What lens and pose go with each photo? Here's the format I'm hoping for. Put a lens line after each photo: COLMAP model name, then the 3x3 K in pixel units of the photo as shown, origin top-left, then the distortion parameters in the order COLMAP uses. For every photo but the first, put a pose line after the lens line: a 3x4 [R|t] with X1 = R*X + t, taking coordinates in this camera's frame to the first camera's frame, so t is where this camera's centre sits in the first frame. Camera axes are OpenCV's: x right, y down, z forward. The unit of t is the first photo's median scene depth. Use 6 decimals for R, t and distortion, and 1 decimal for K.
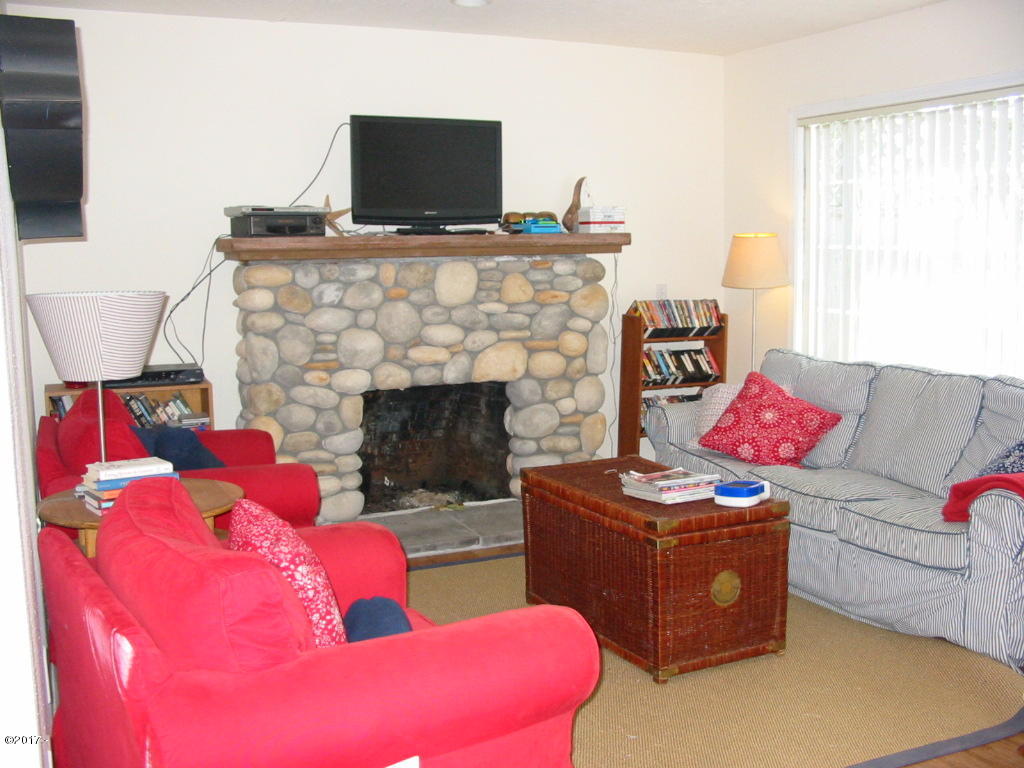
lens RADIAL K [[1088.4, 0, 512.0], [0, 1088.4, 384.0], [0, 0, 1]] dist [-0.197537, 0.323927]
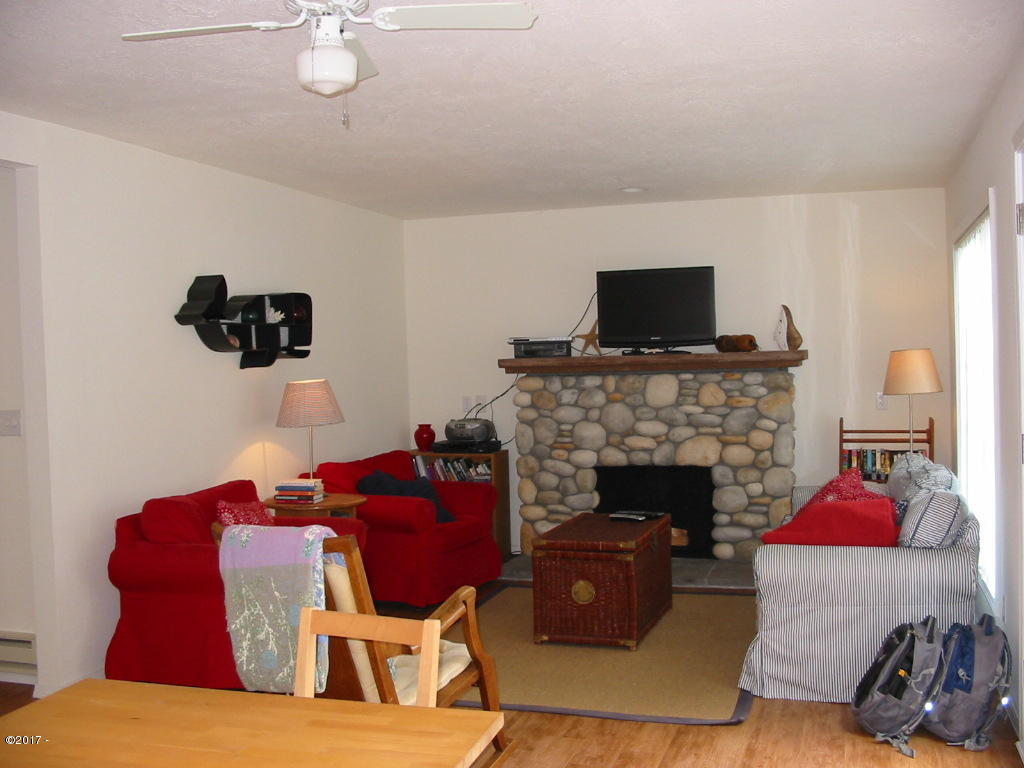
lens RADIAL K [[1088.4, 0, 512.0], [0, 1088.4, 384.0], [0, 0, 1]] dist [-0.197537, 0.323927]
pose [[0.725106, 0.000709, -0.688636, 0.742940], [-0.074319, 0.994239, -0.077232, 0.017197], [0.684615, 0.107180, 0.720982, -0.099918]]
